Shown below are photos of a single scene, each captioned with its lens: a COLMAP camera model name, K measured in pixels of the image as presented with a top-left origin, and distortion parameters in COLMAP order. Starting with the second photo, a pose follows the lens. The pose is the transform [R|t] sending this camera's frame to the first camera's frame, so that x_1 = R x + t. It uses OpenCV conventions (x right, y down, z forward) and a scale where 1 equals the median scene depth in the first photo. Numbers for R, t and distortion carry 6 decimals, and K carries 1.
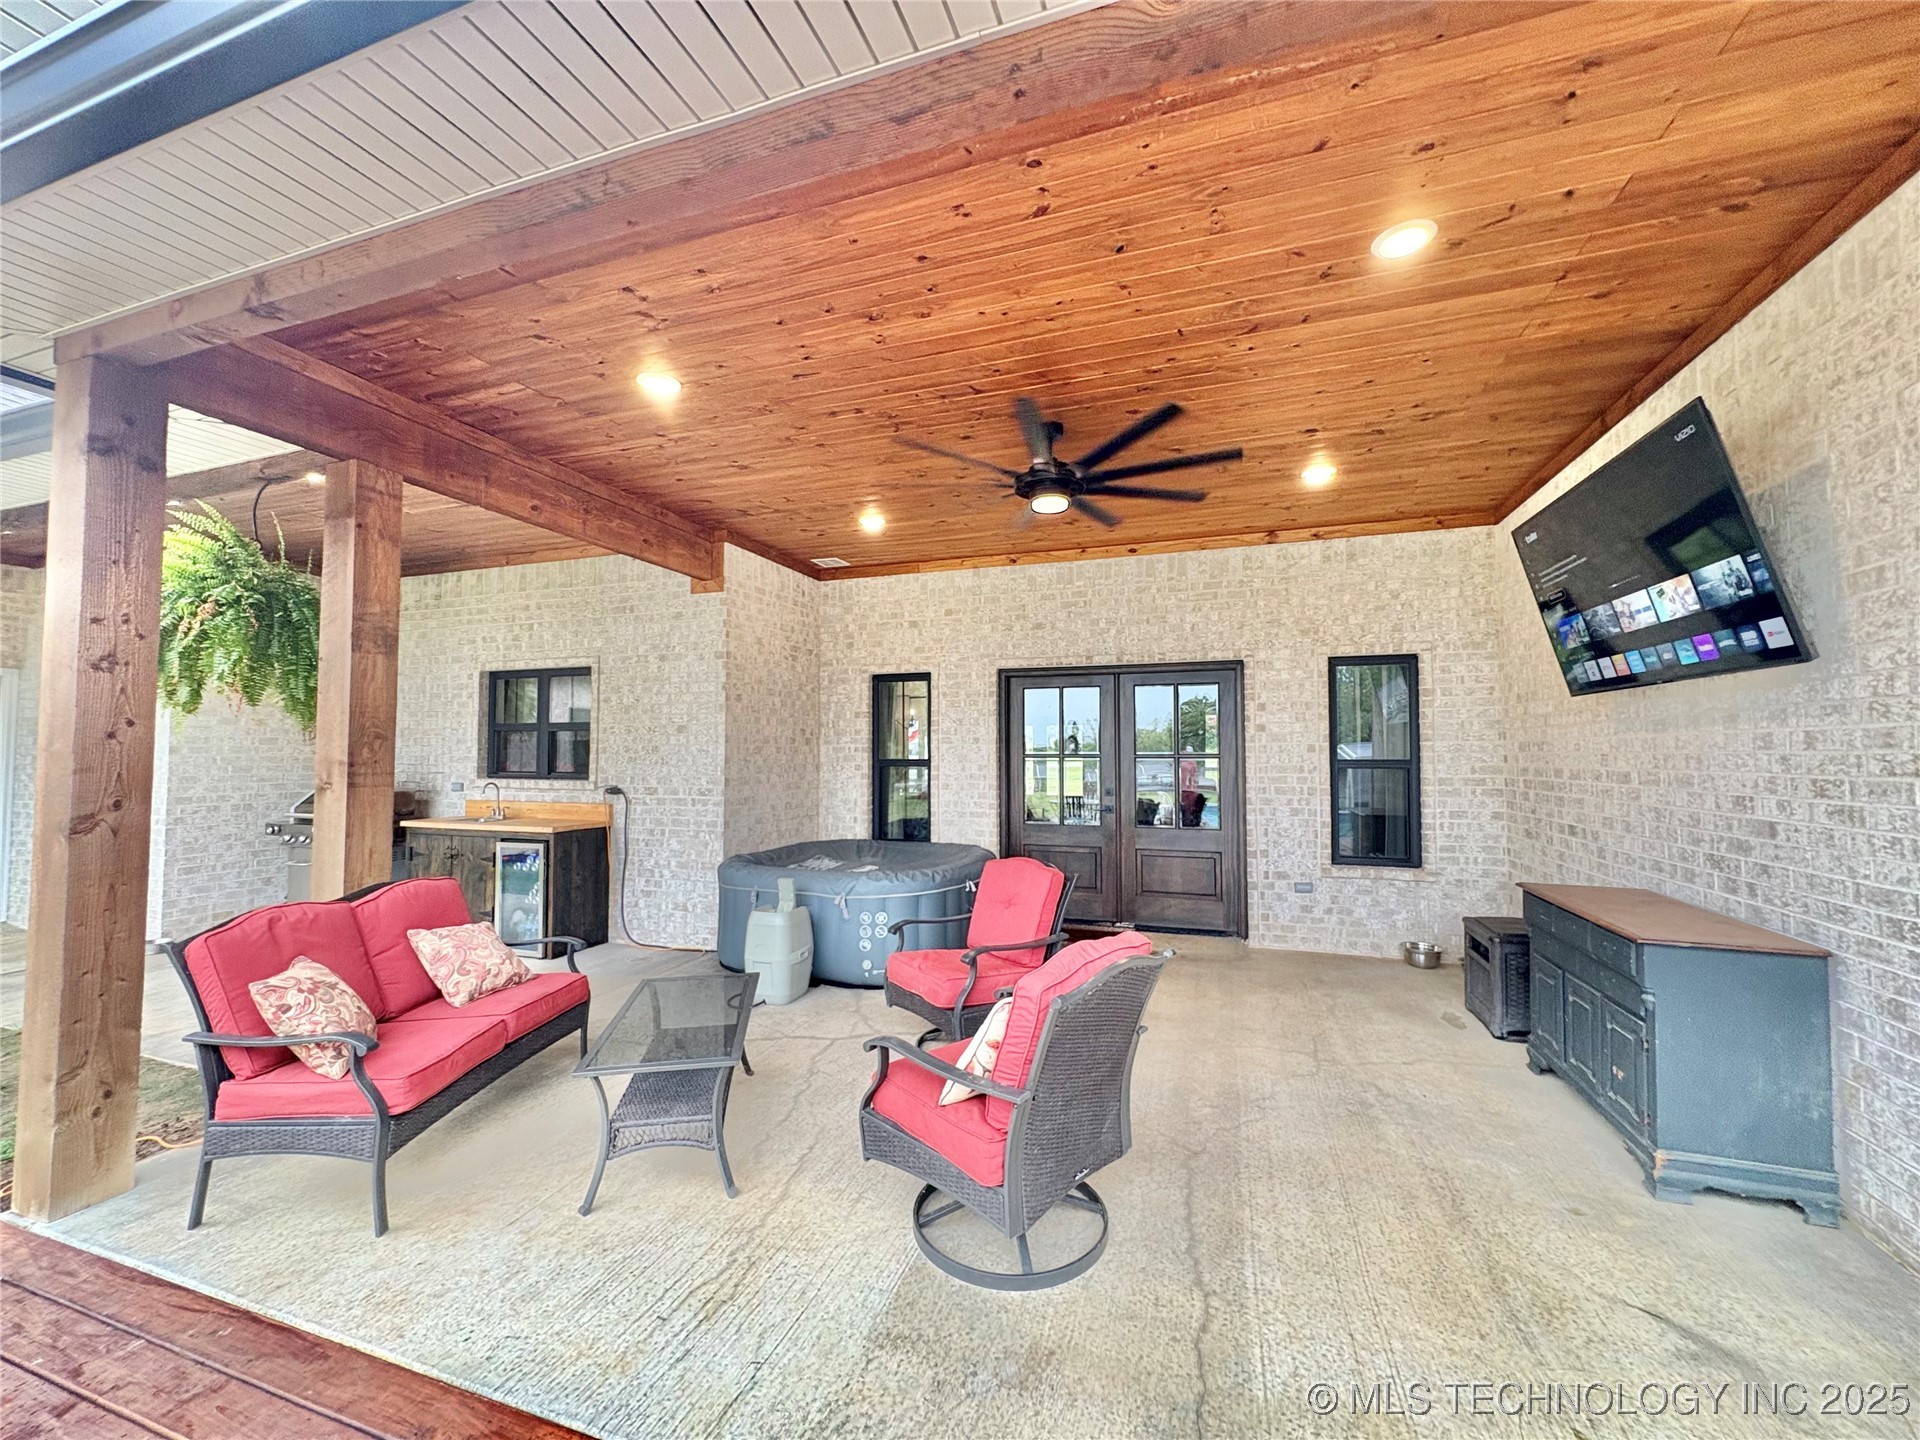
lens RADIAL K [[763.7, 0, 952.6], [0, 763.7, 721.5], [0, 0, 1]] dist [0.003524, 0.000244]
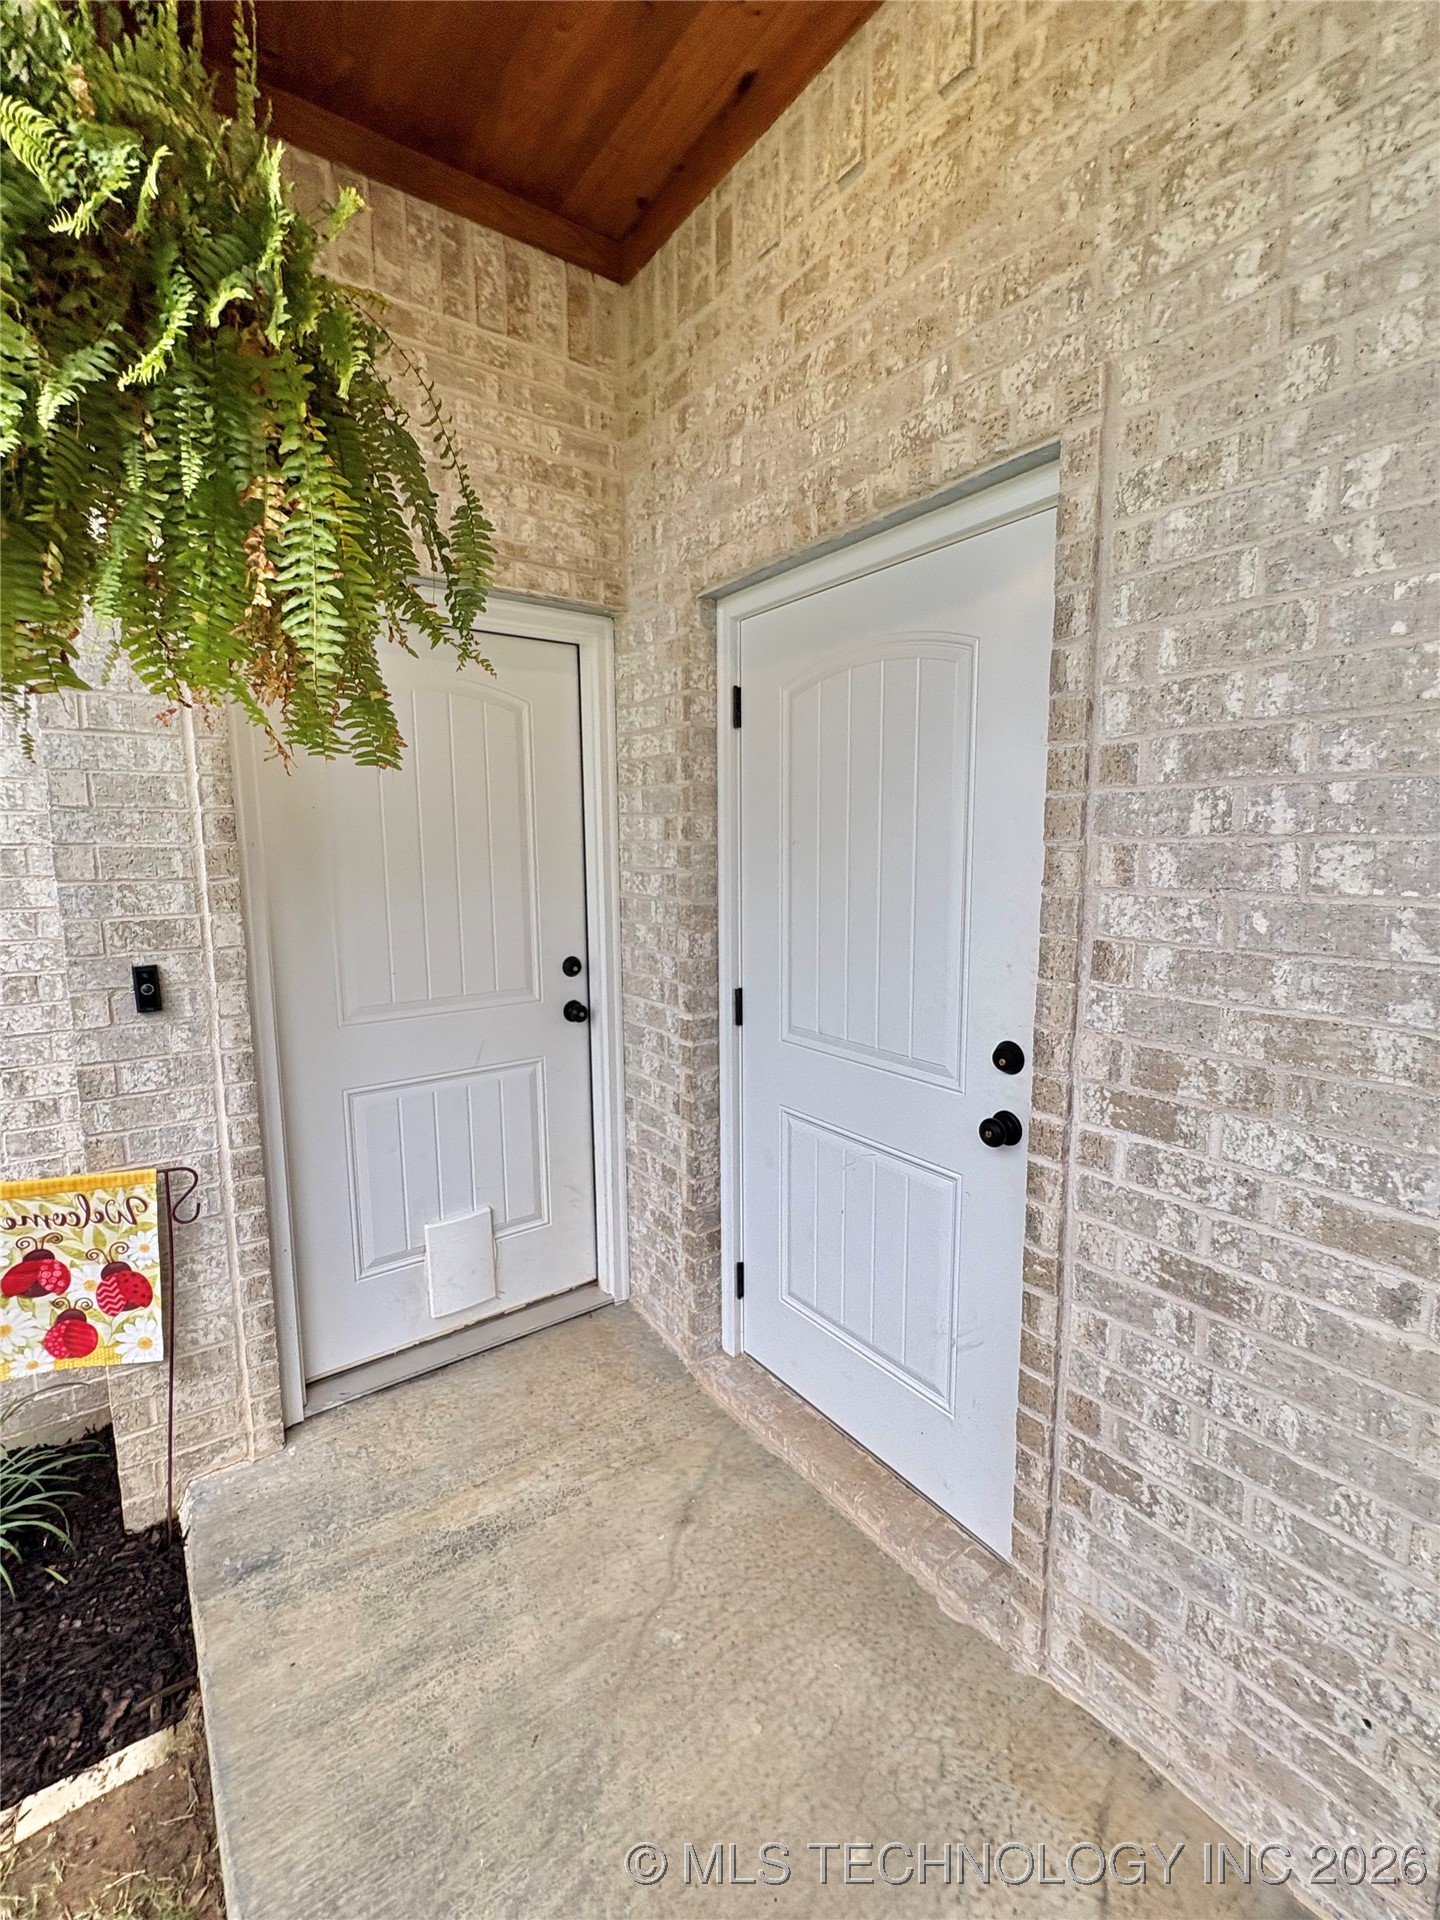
lens RADIAL K [[830.7, 0, 717.7], [0, 830.7, 953.8], [0, 0, 1]] dist [-0.003046, 0.000465]
pose [[0.813090, 0.068932, -0.578042, -1.028510], [0.033989, 0.985649, 0.165349, 0.021276], [0.581145, -0.154091, 0.799079, 0.764380]]
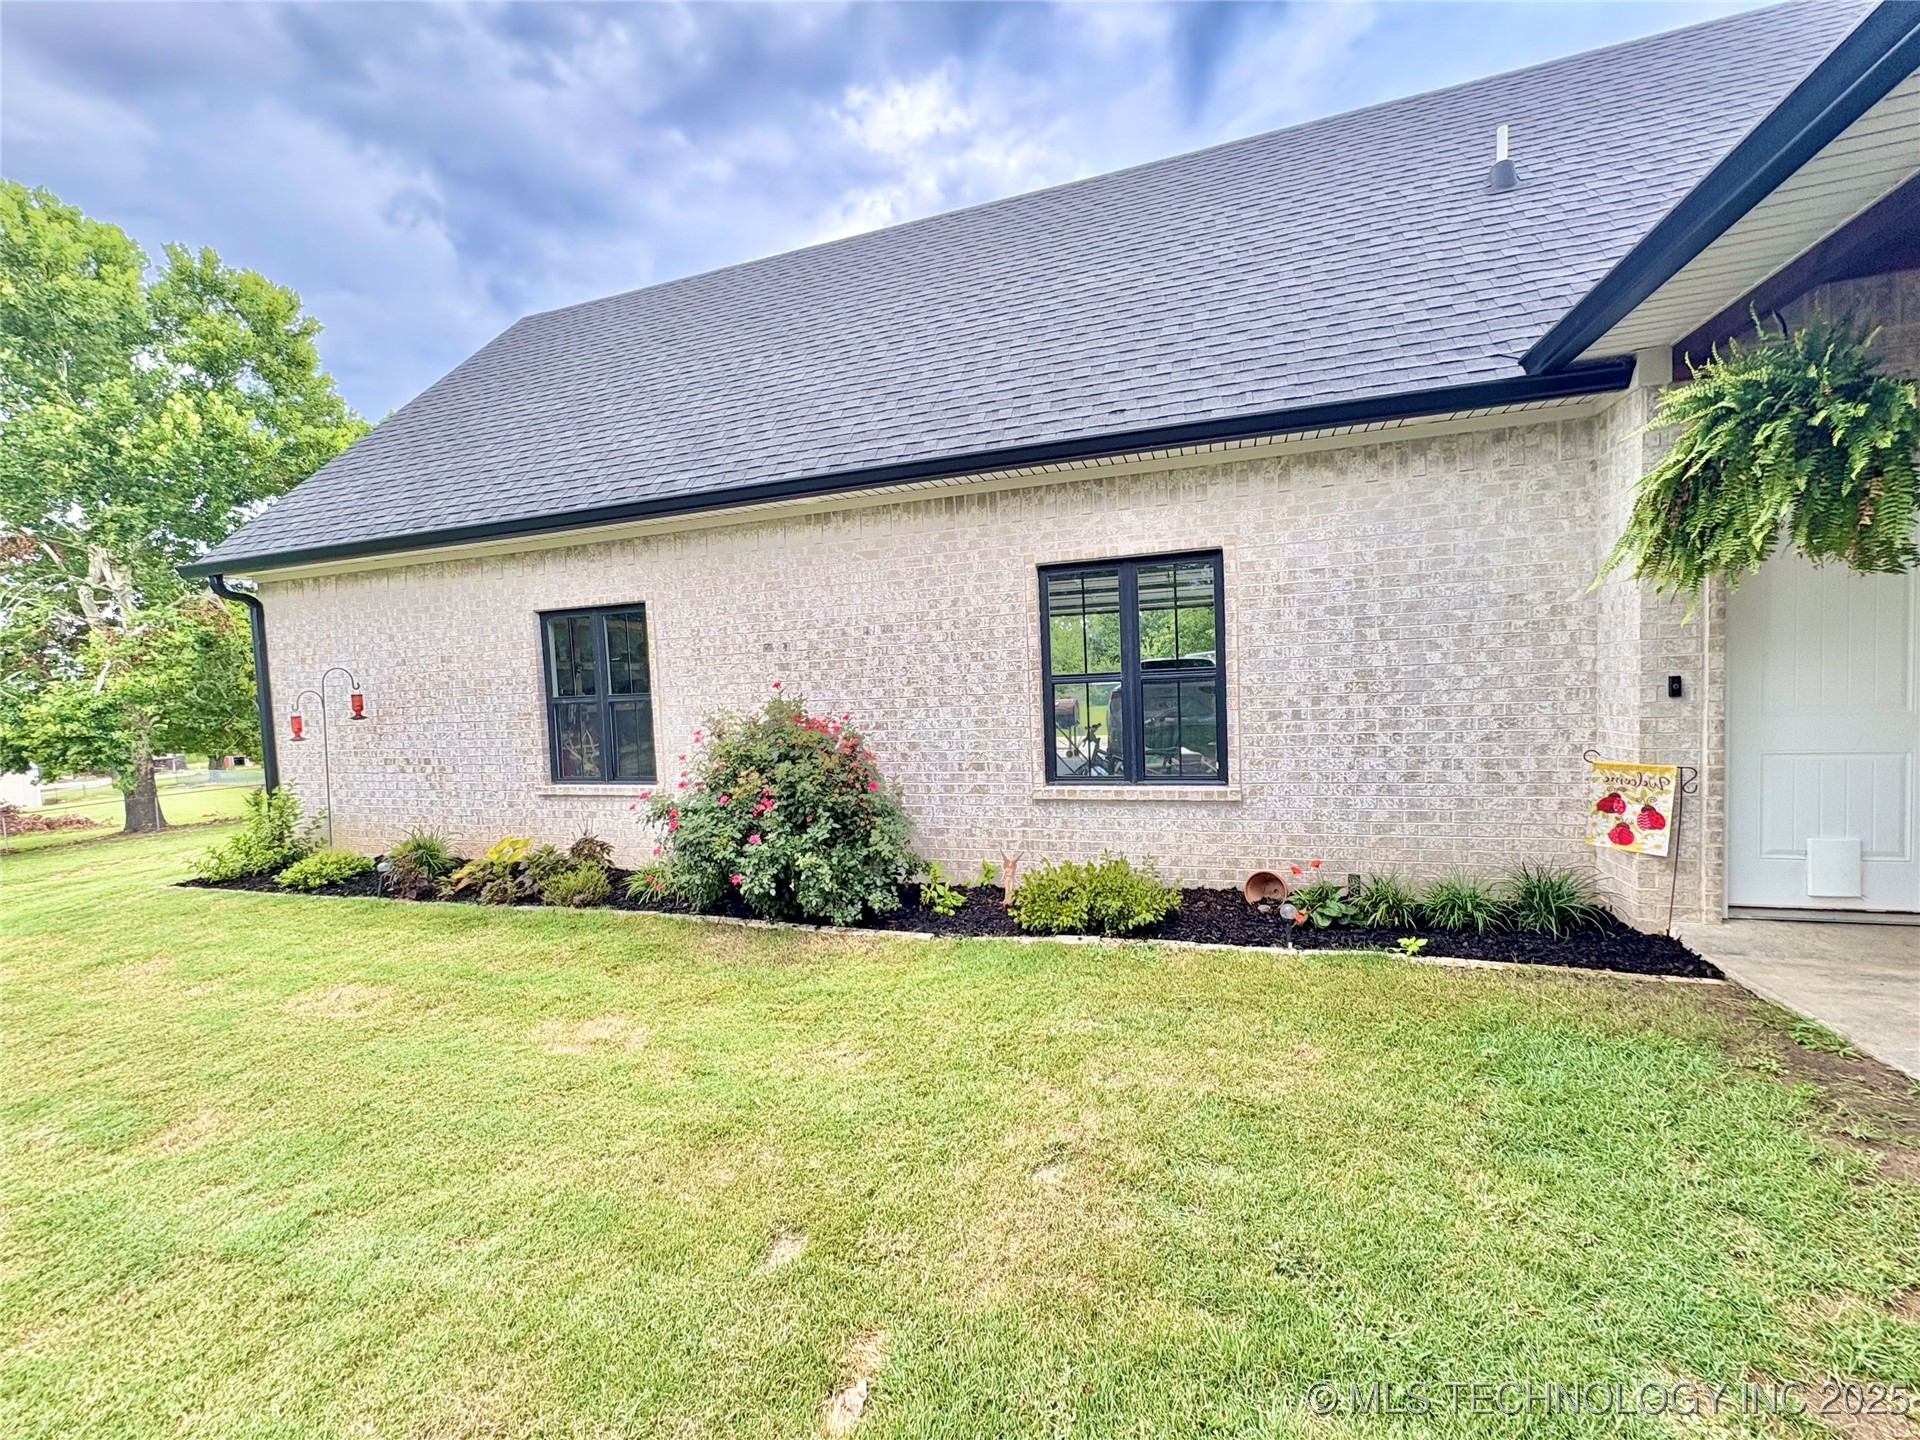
lens RADIAL K [[763.7, 0, 955.6], [0, 763.7, 721.2], [0, 0, 1]] dist [0.003524, 0.000244]
pose [[0.014470, 0.046263, -0.998824, -0.749688], [0.082669, 0.995454, 0.047305, 0.026455], [0.996472, -0.083256, 0.010580, 0.287037]]
